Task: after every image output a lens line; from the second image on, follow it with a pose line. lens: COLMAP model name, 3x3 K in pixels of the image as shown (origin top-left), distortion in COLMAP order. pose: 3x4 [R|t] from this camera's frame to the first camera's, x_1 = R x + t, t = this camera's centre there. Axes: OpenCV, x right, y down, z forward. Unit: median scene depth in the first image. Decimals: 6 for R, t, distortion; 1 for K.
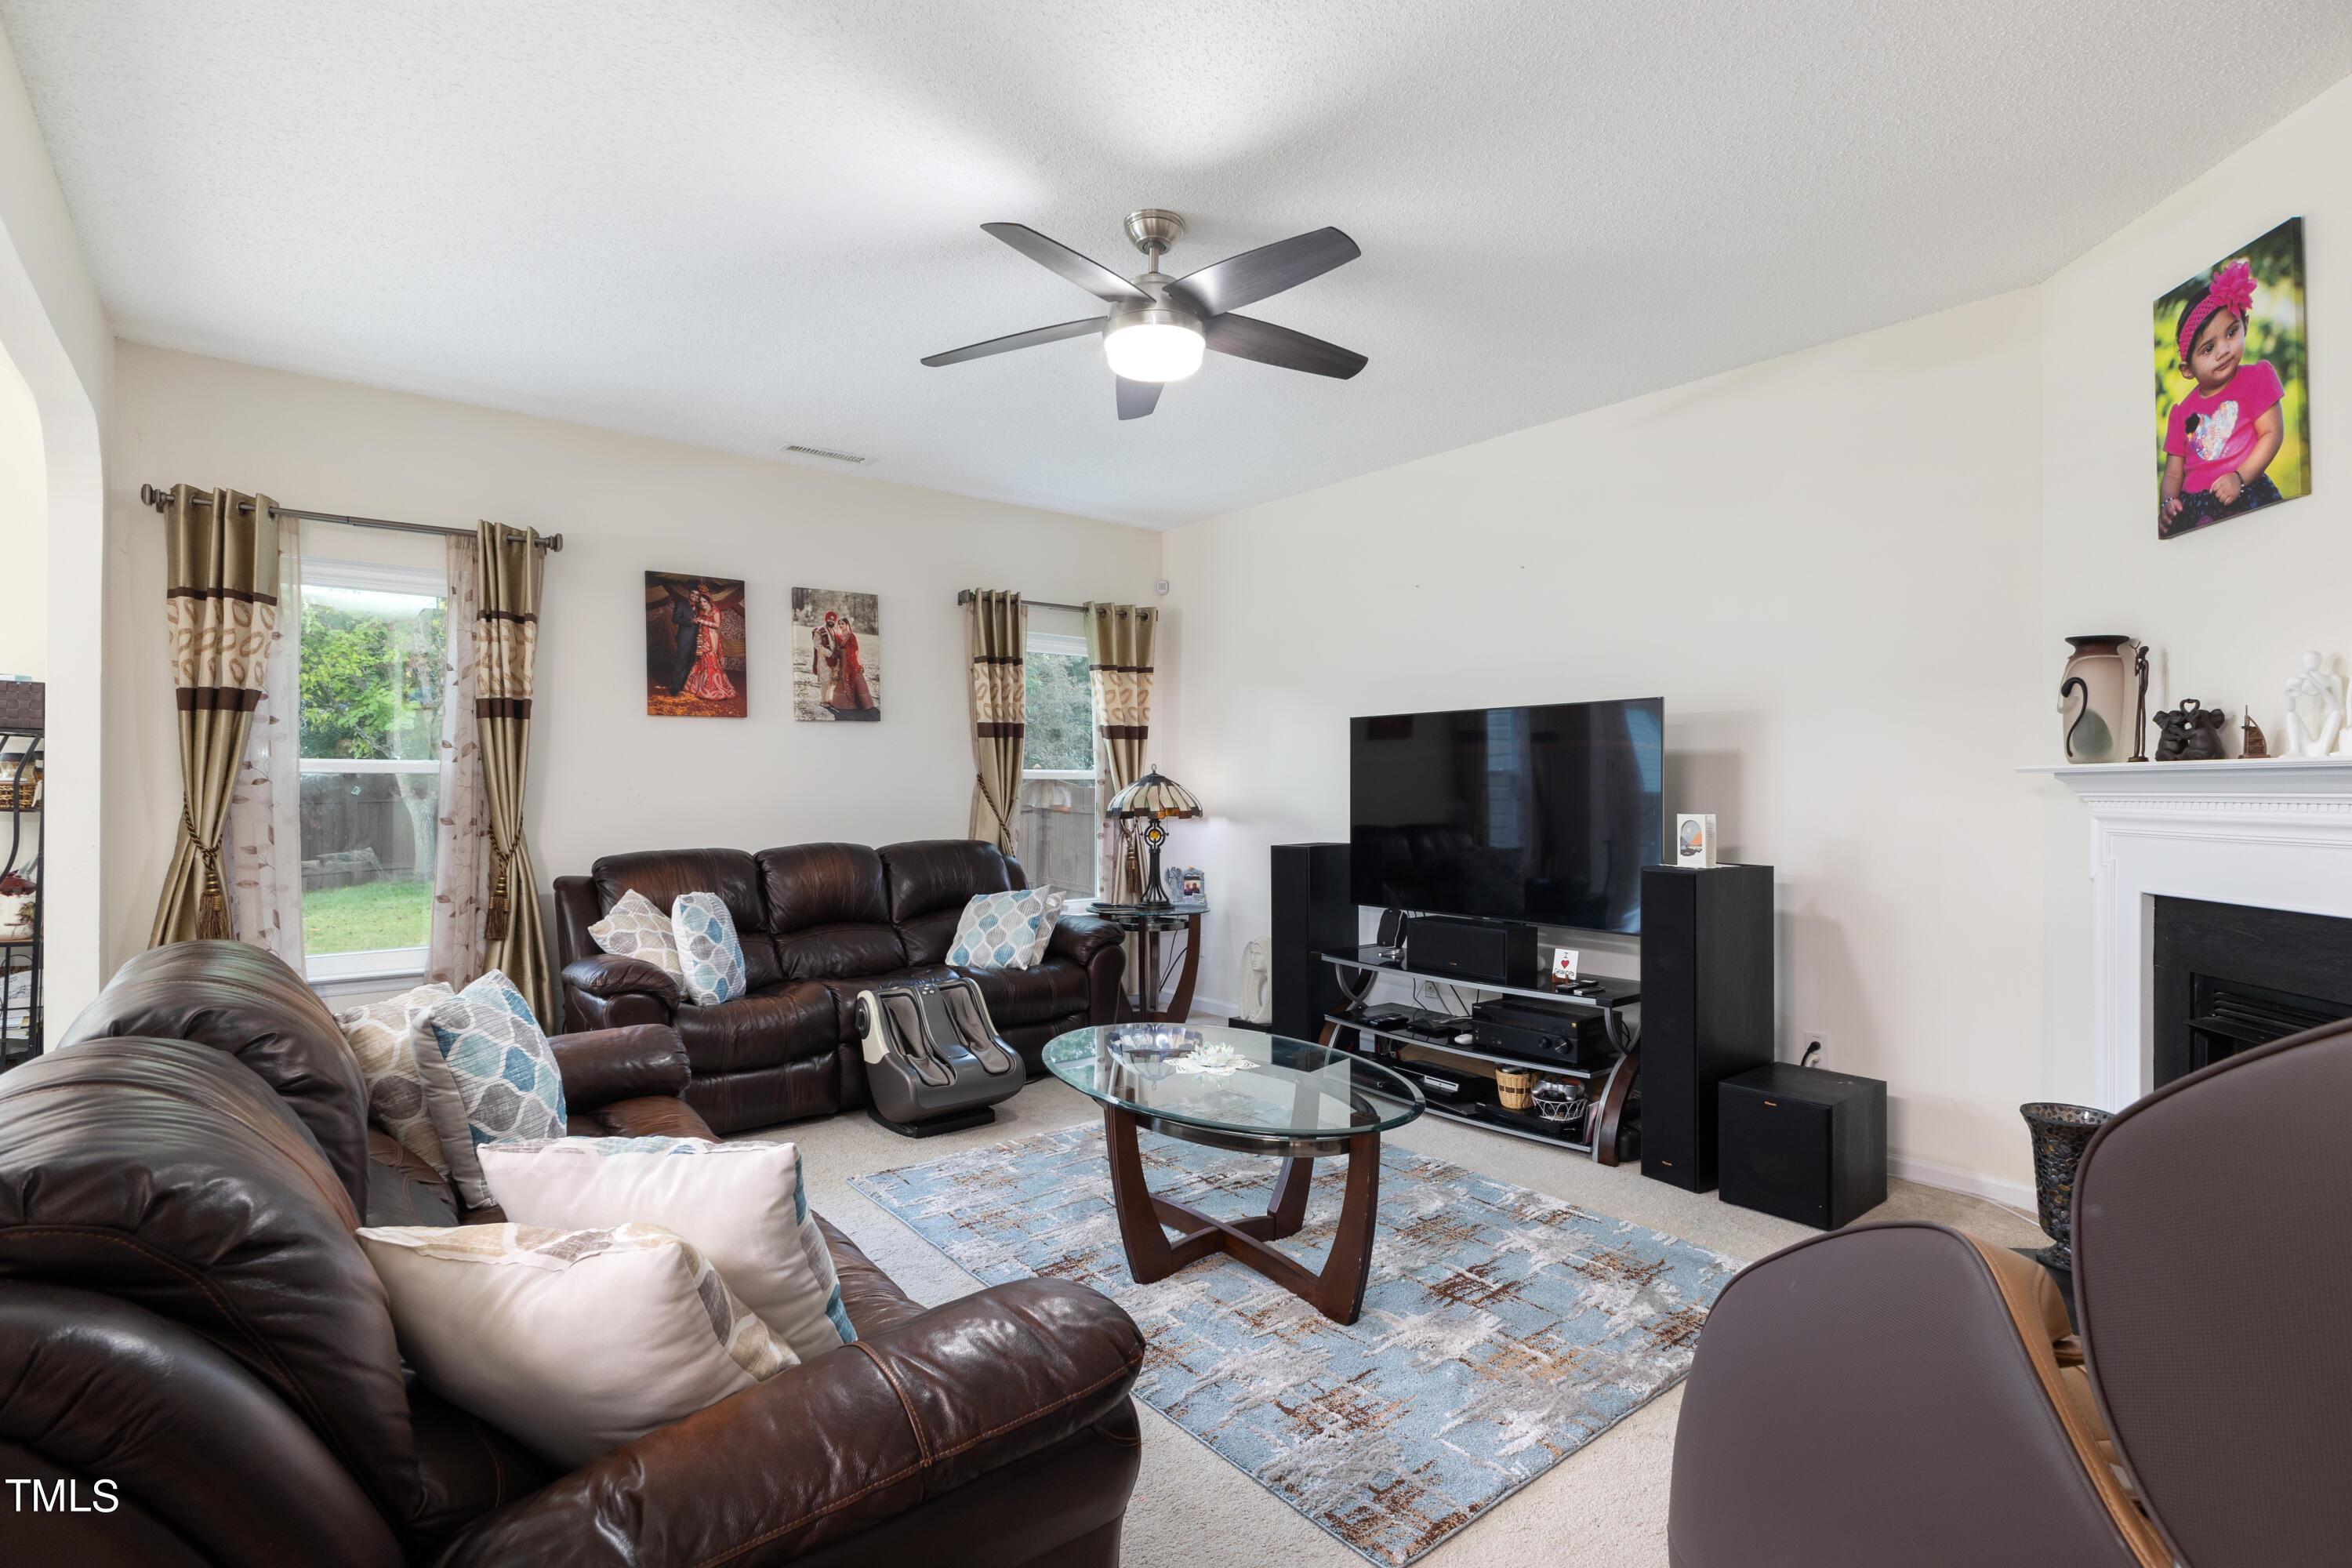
lens RADIAL K [[1157.3, 0, 1177.2], [0, 1157.3, 781.0], [0, 0, 1]] dist [-0.000886, 0.000088]
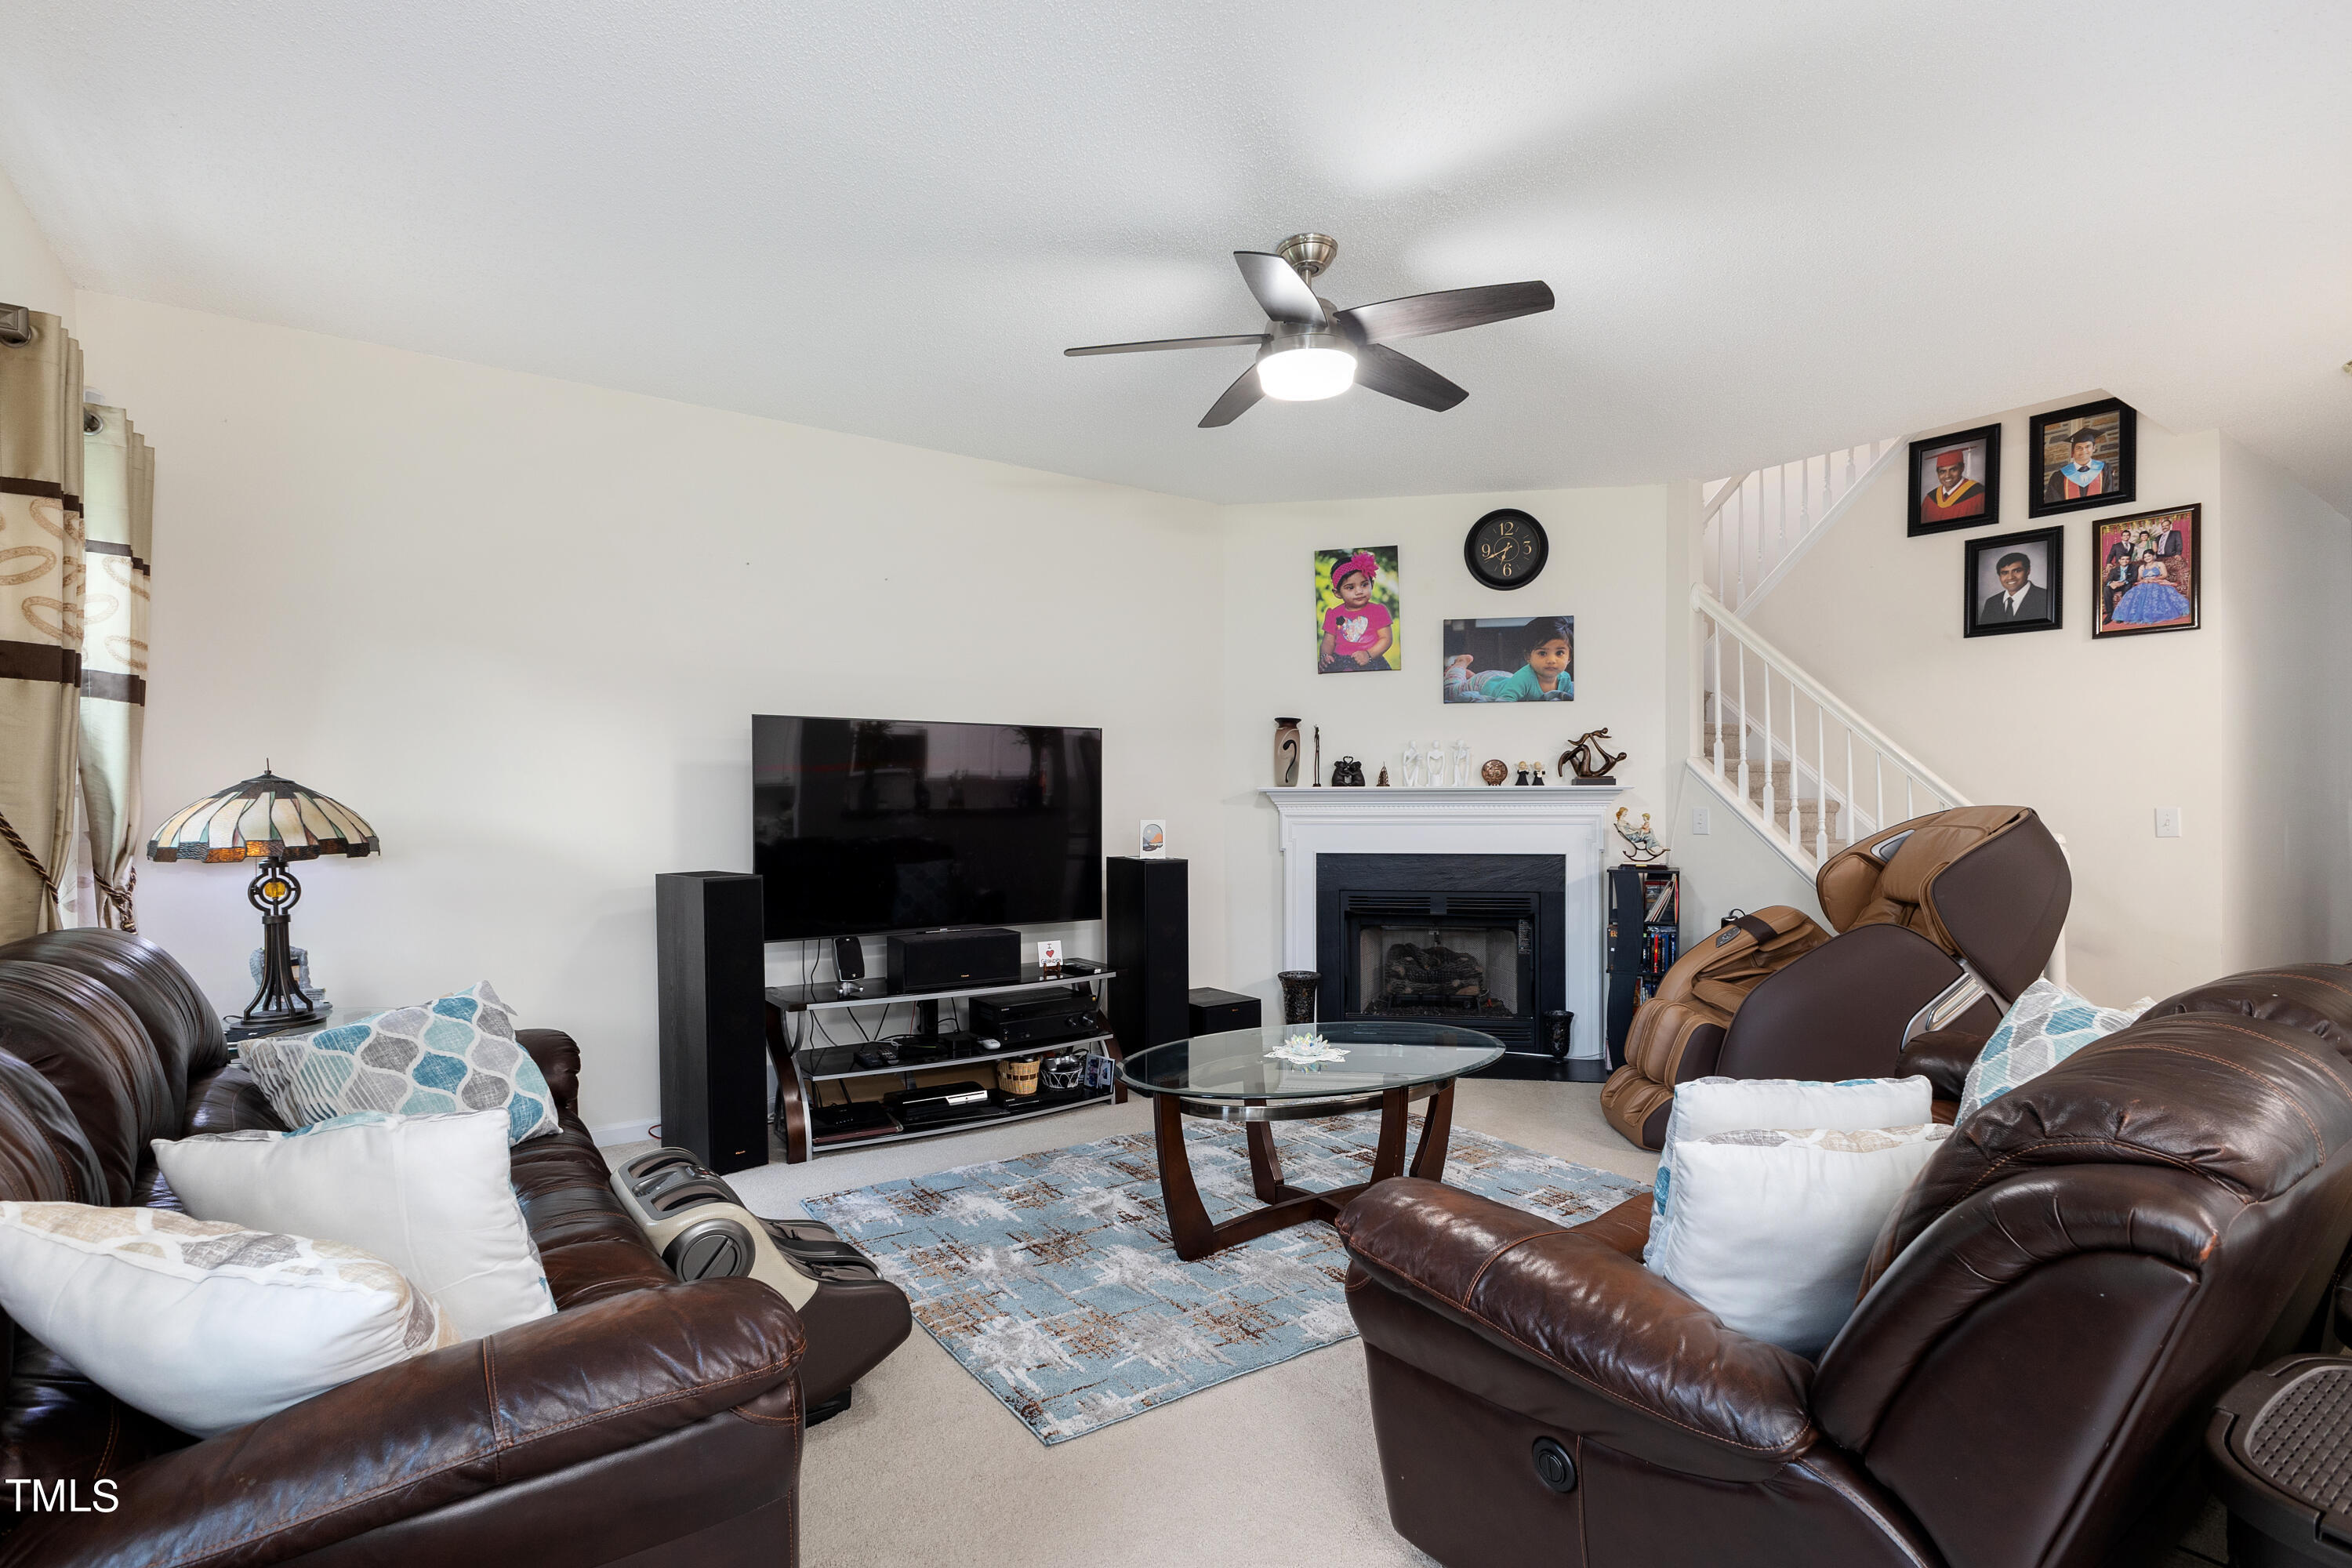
lens RADIAL K [[1137.8, 0, 1173.9], [0, 1137.8, 800.1], [0, 0, 1]] dist [0.003170, -0.000140]
pose [[0.060658, -0.005089, 0.998146, -1.110035], [-0.006196, 0.999966, 0.005475, -0.003069], [-0.998139, -0.006517, 0.060625, 1.139013]]
